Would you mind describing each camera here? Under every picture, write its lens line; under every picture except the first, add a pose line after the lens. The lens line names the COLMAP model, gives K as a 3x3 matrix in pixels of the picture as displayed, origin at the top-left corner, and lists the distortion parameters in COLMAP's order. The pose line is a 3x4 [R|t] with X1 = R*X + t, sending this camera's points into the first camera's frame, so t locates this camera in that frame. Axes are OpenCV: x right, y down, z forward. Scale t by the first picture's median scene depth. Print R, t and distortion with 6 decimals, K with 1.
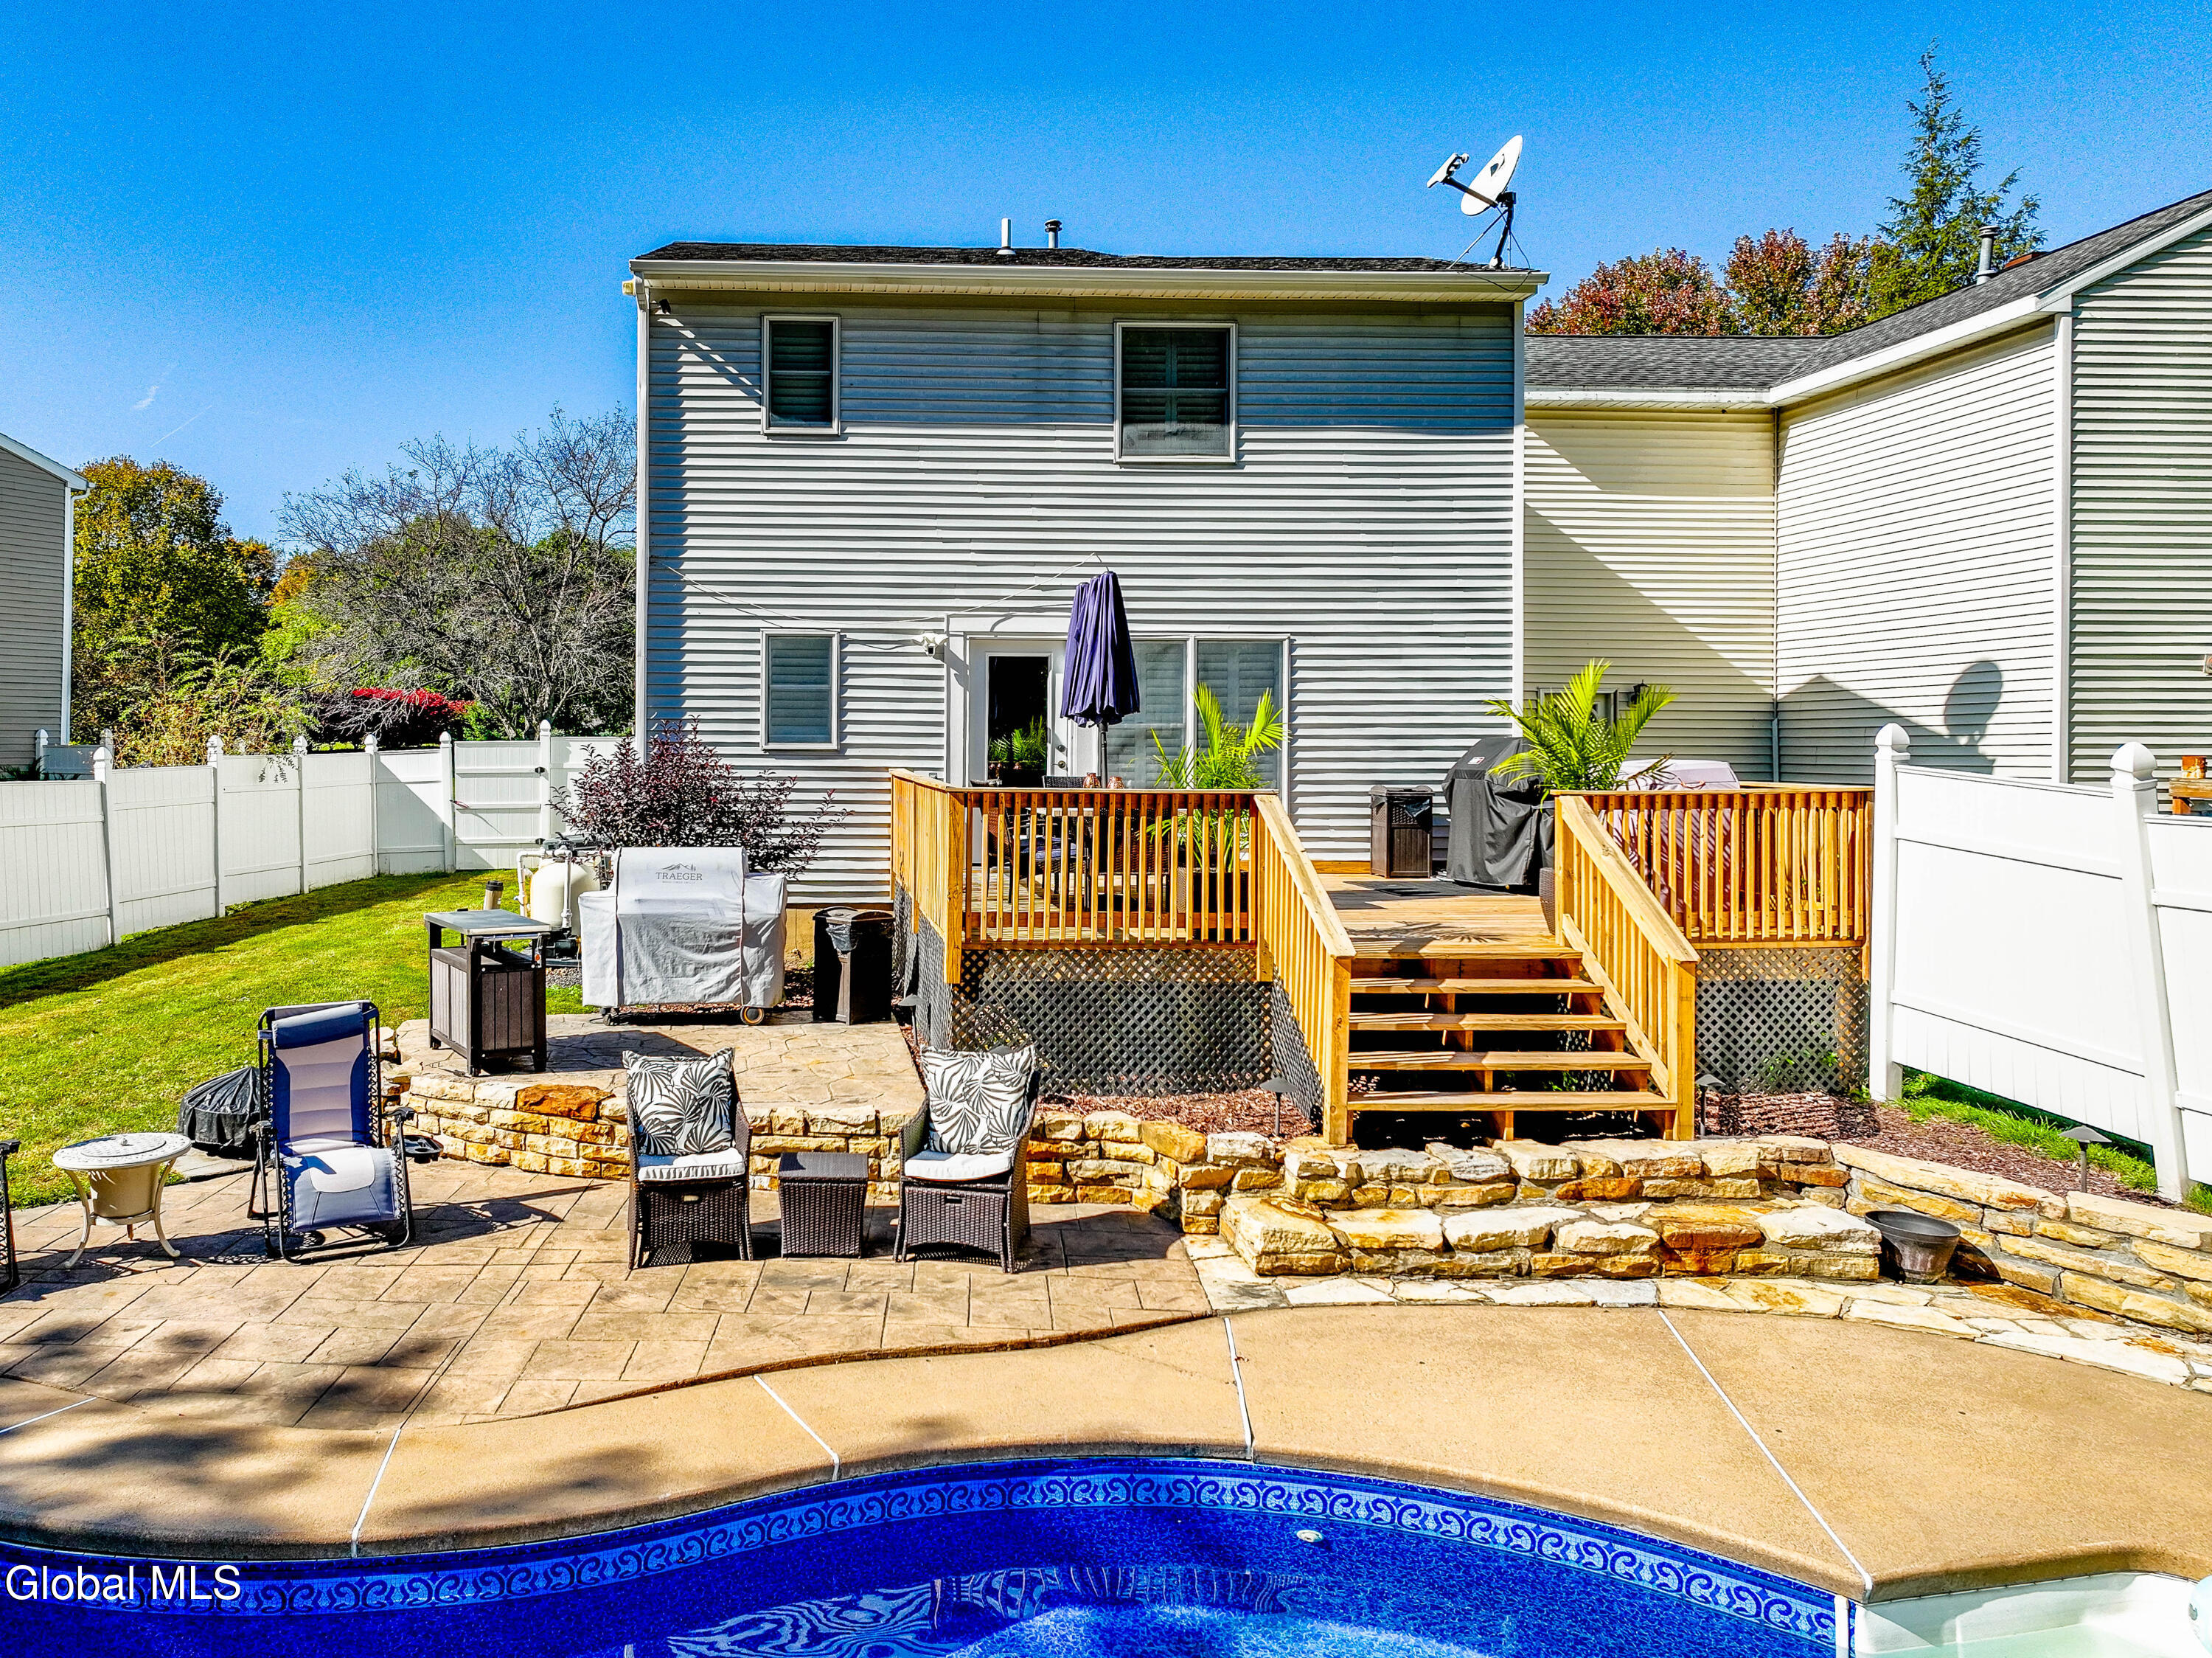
lens RADIAL K [[1632.8, 0, 888.3], [0, 1632.8, 756.0], [0, 0, 1]] dist [0.002363, -0.001362]
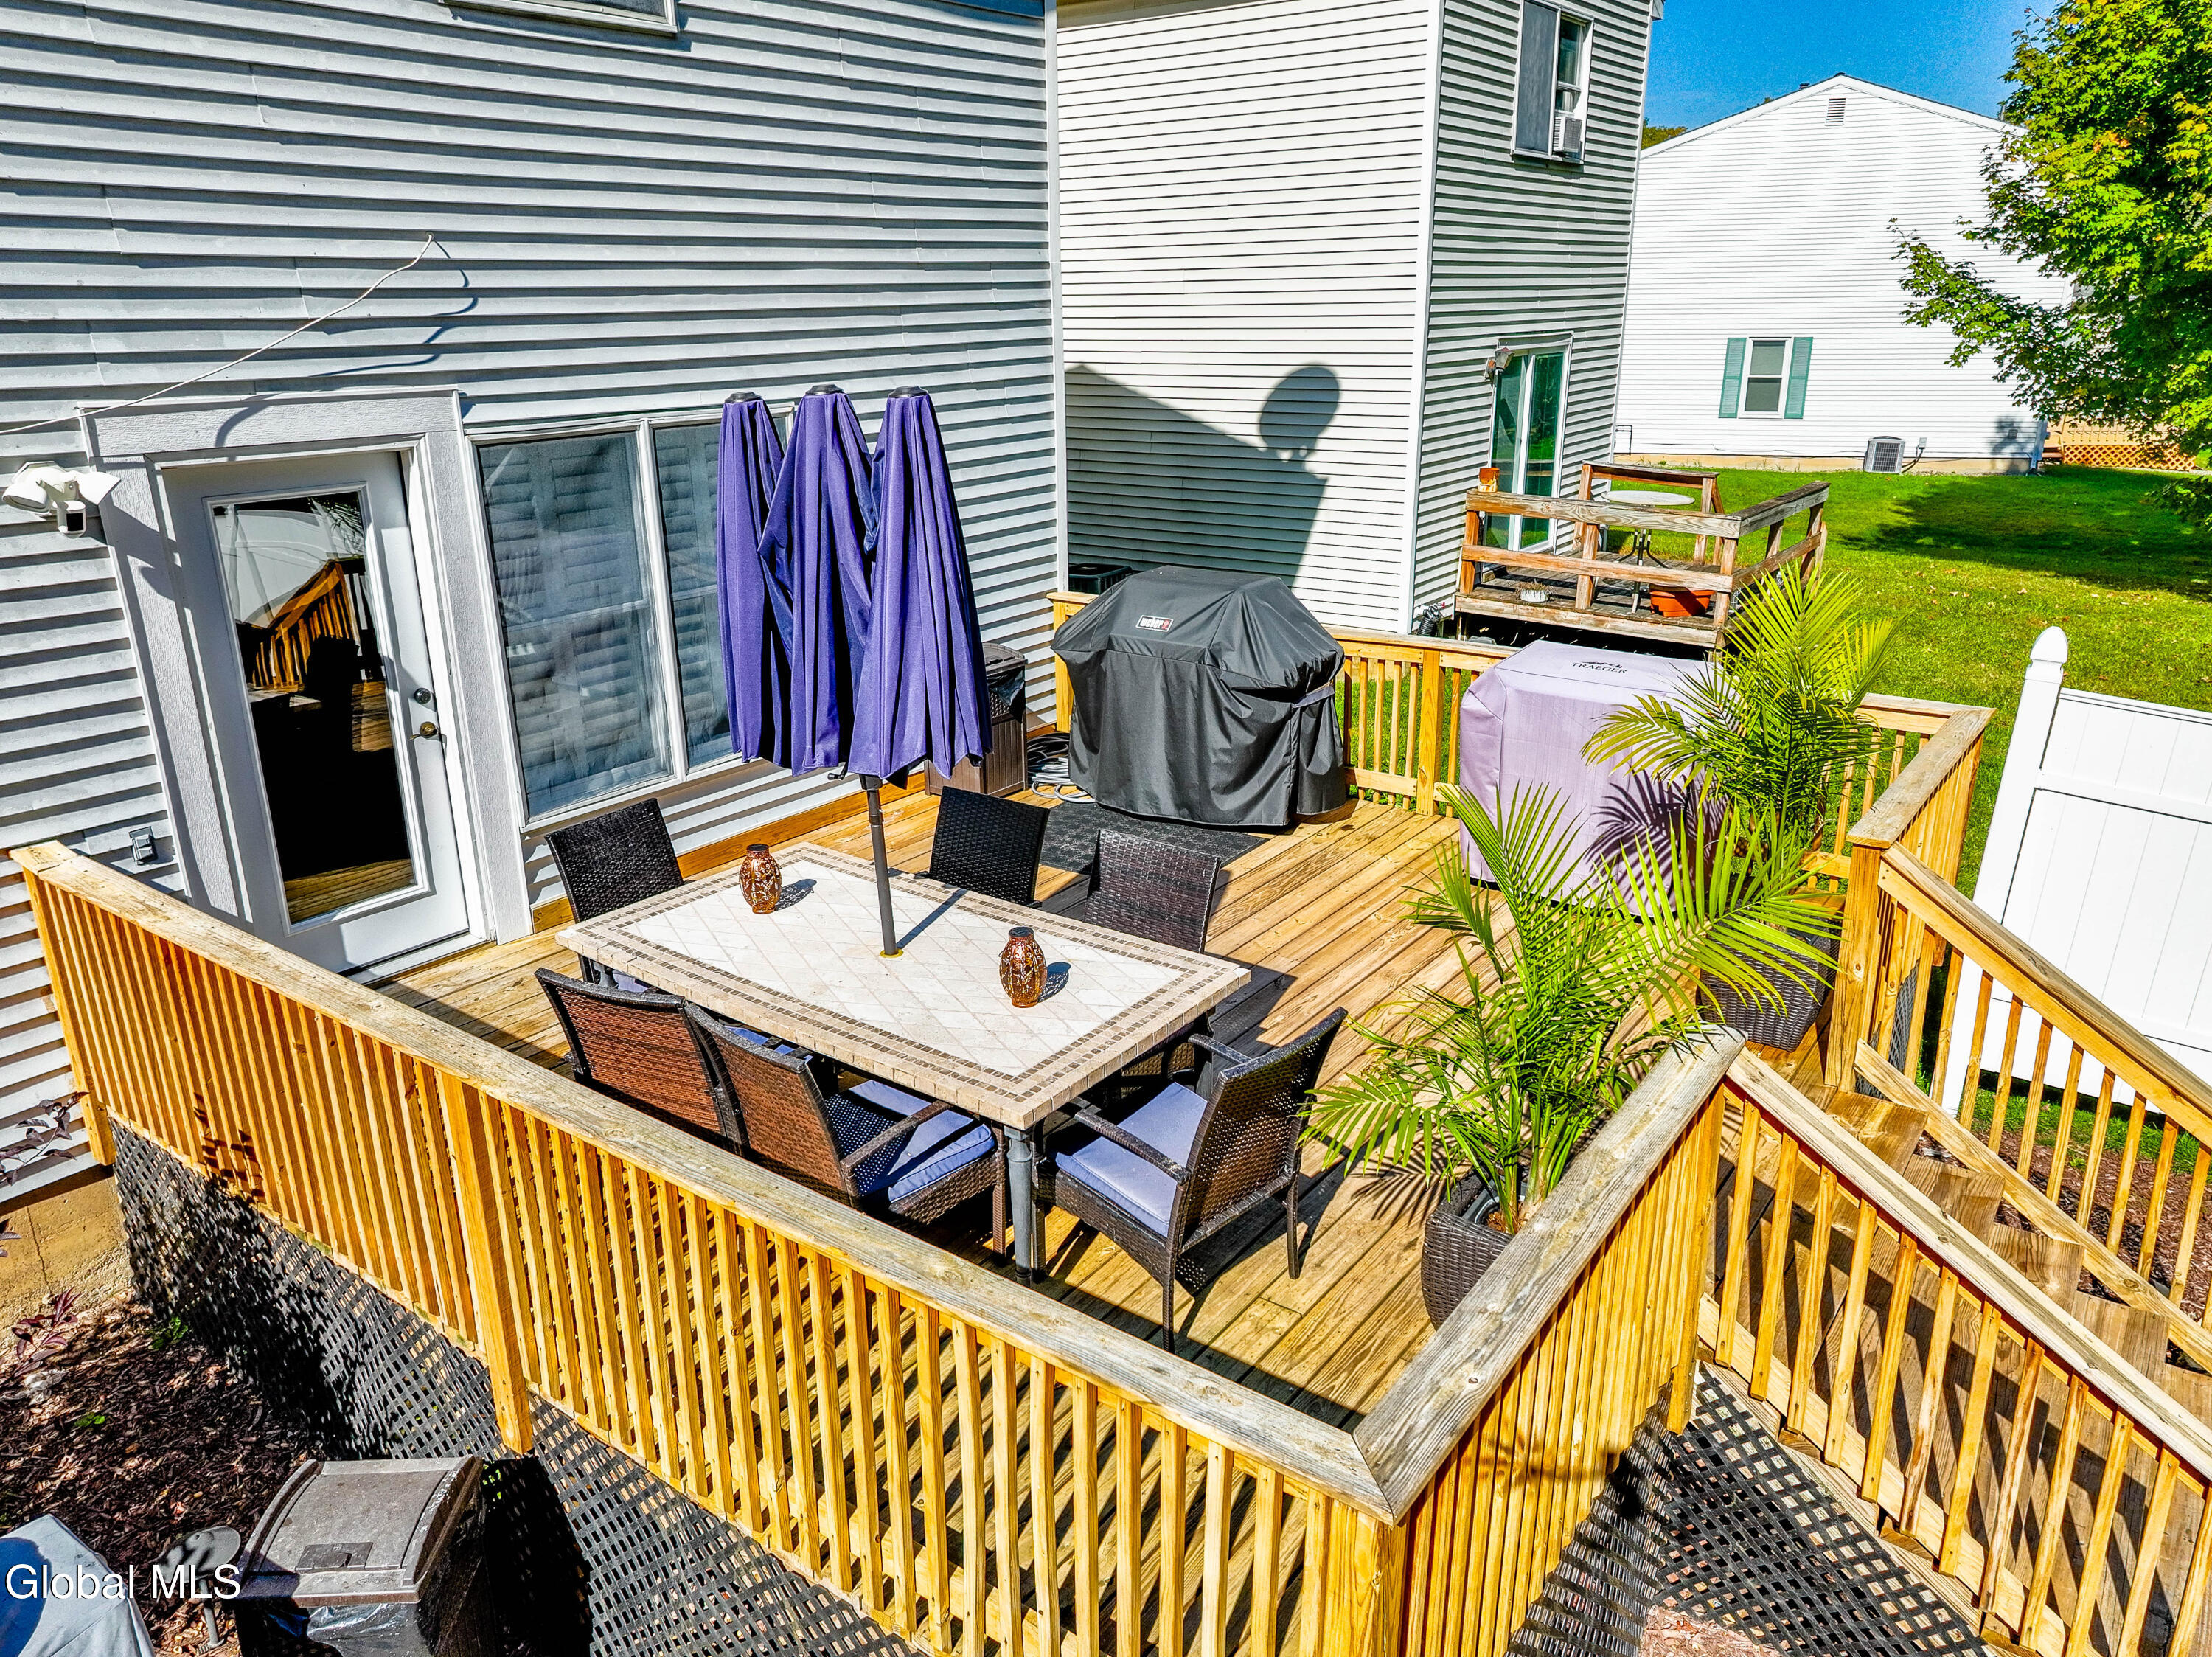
lens RADIAL K [[1589.8, 0, 1129.3], [0, 1589.8, 834.5], [0, 0, 1]] dist [0.005587, 0.007489]
pose [[0.630629, -0.257276, 0.732199, -0.126888], [0.018143, 0.948083, 0.317506, -0.130675], [-0.775872, -0.186944, 0.602557, 0.724837]]
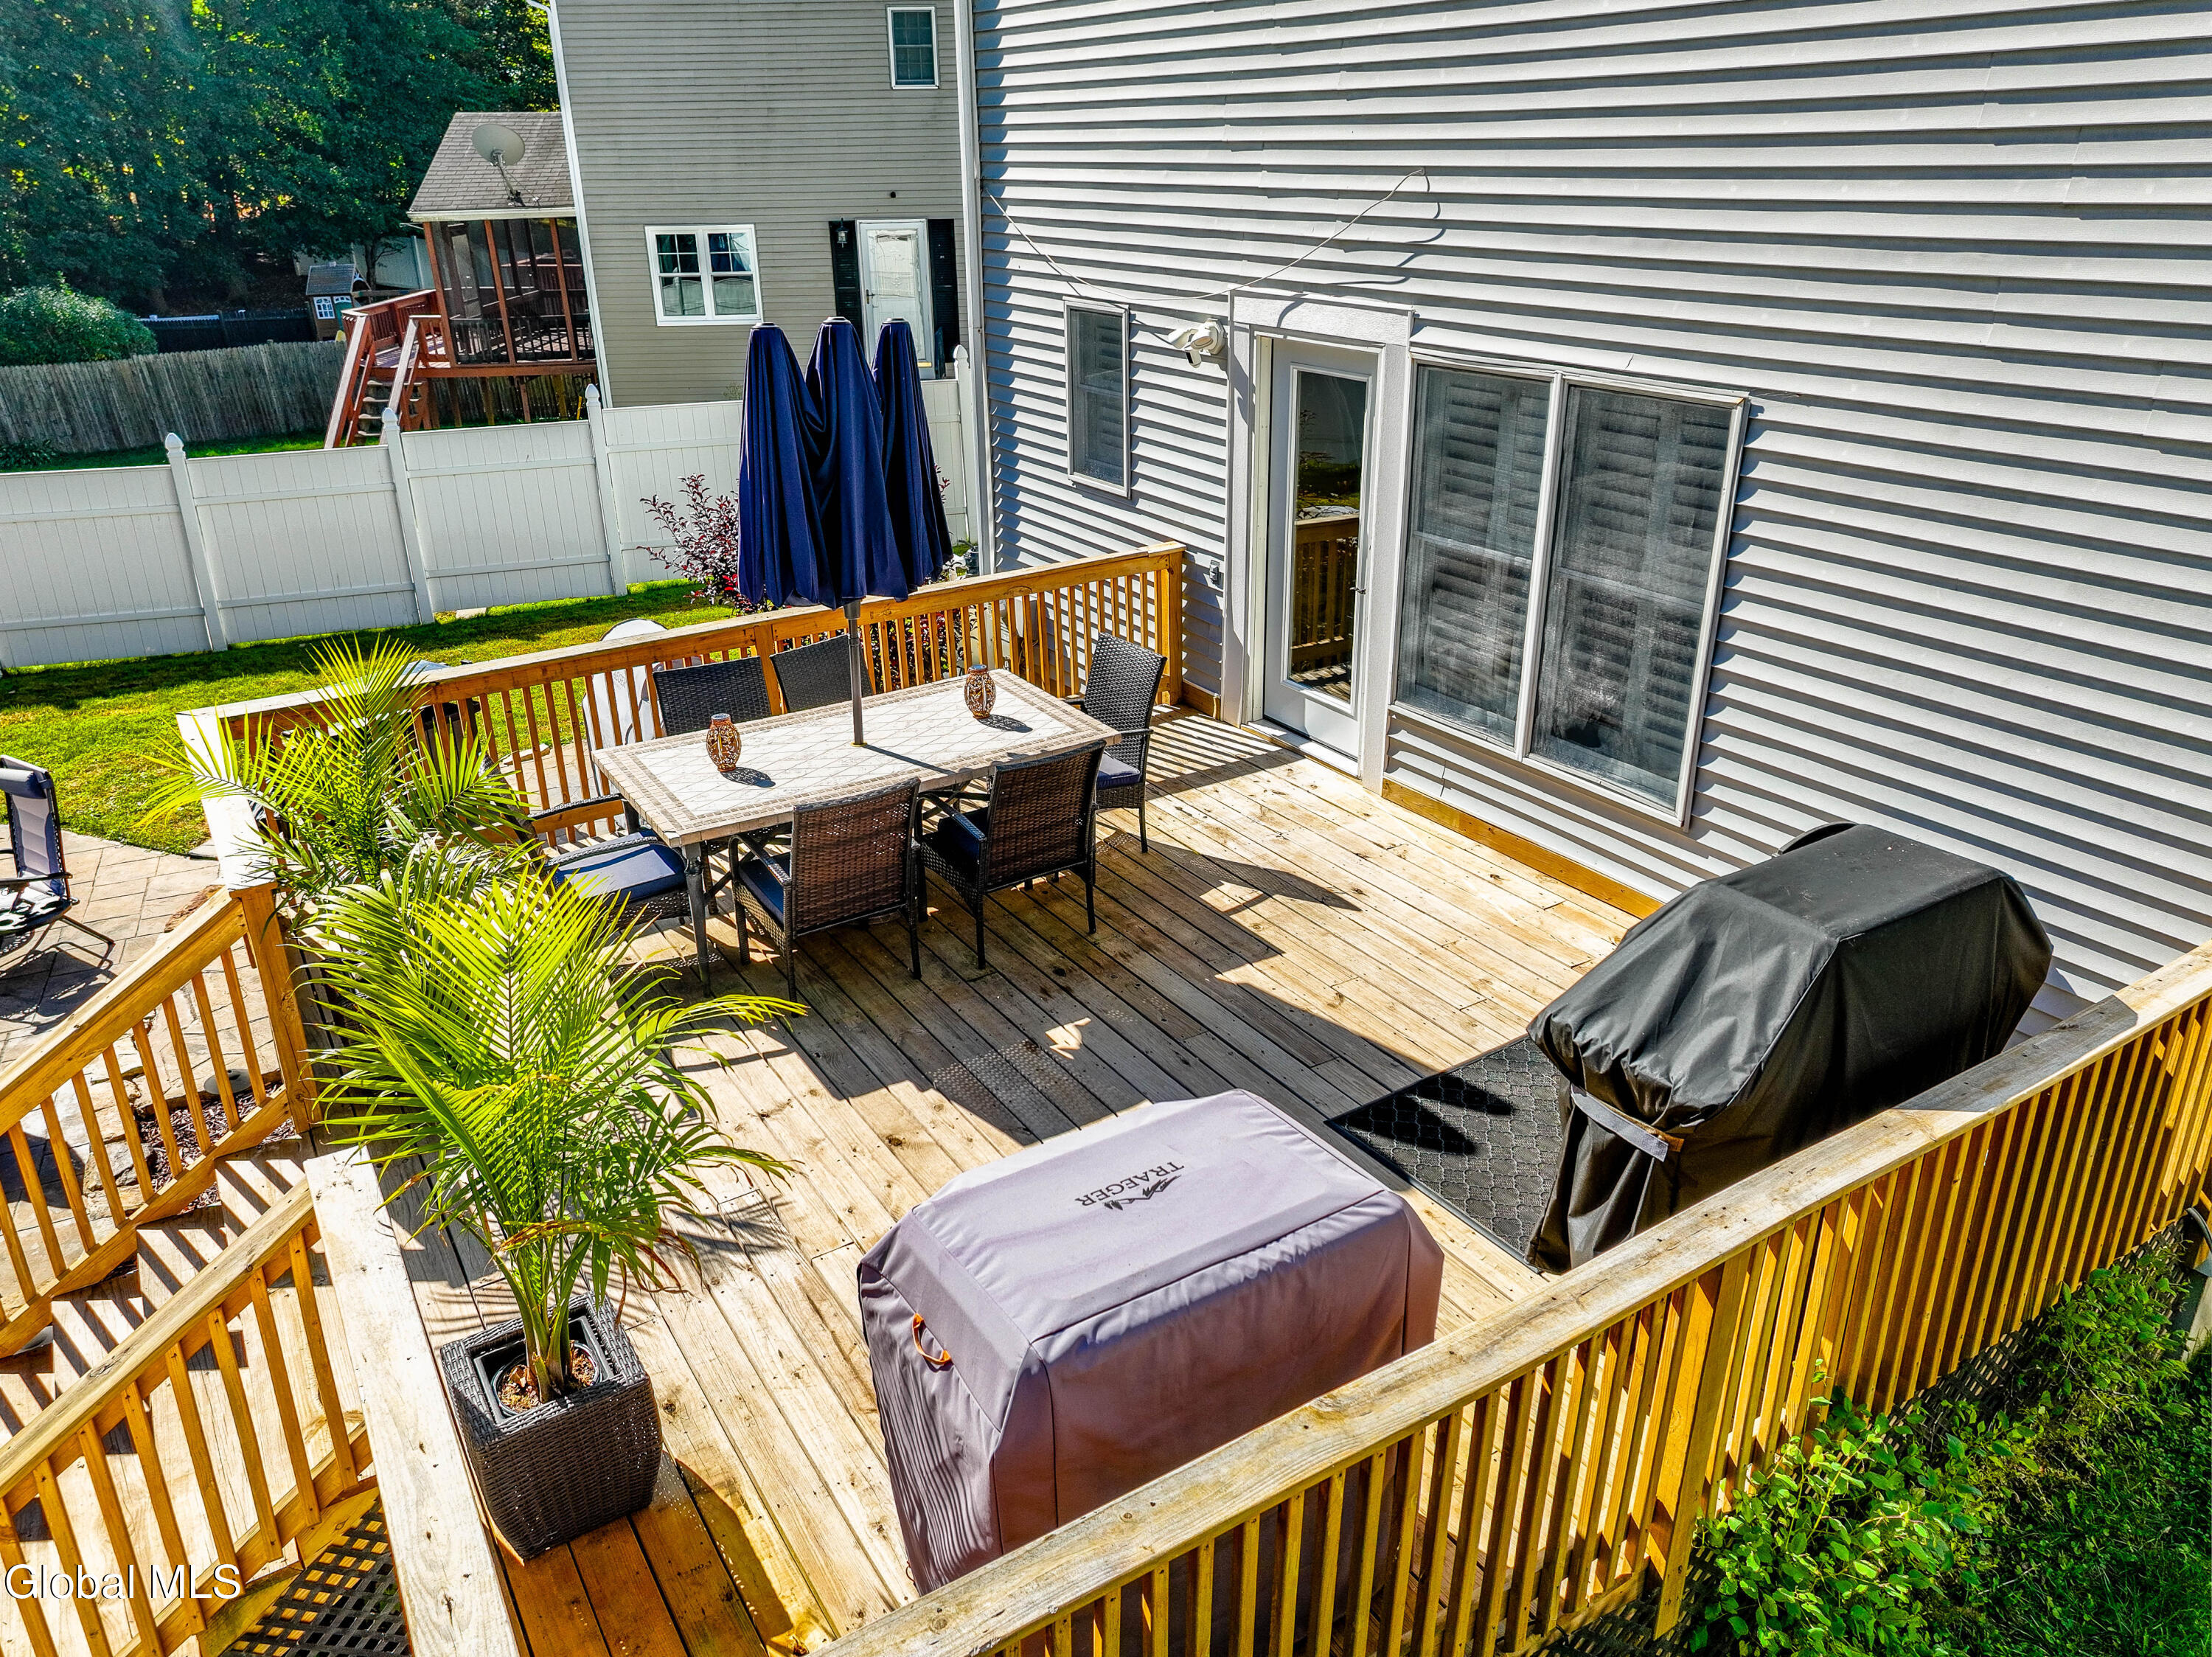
lens RADIAL K [[1589.8, 0, 1109.6], [0, 1589.8, 859.7], [0, 0, 1]] dist [0.005587, 0.007489]
pose [[0.451923, 0.361629, -0.815470, 0.665964], [0.004732, 0.913160, 0.407573, -0.162389], [0.892045, -0.188050, 0.410967, 0.862278]]
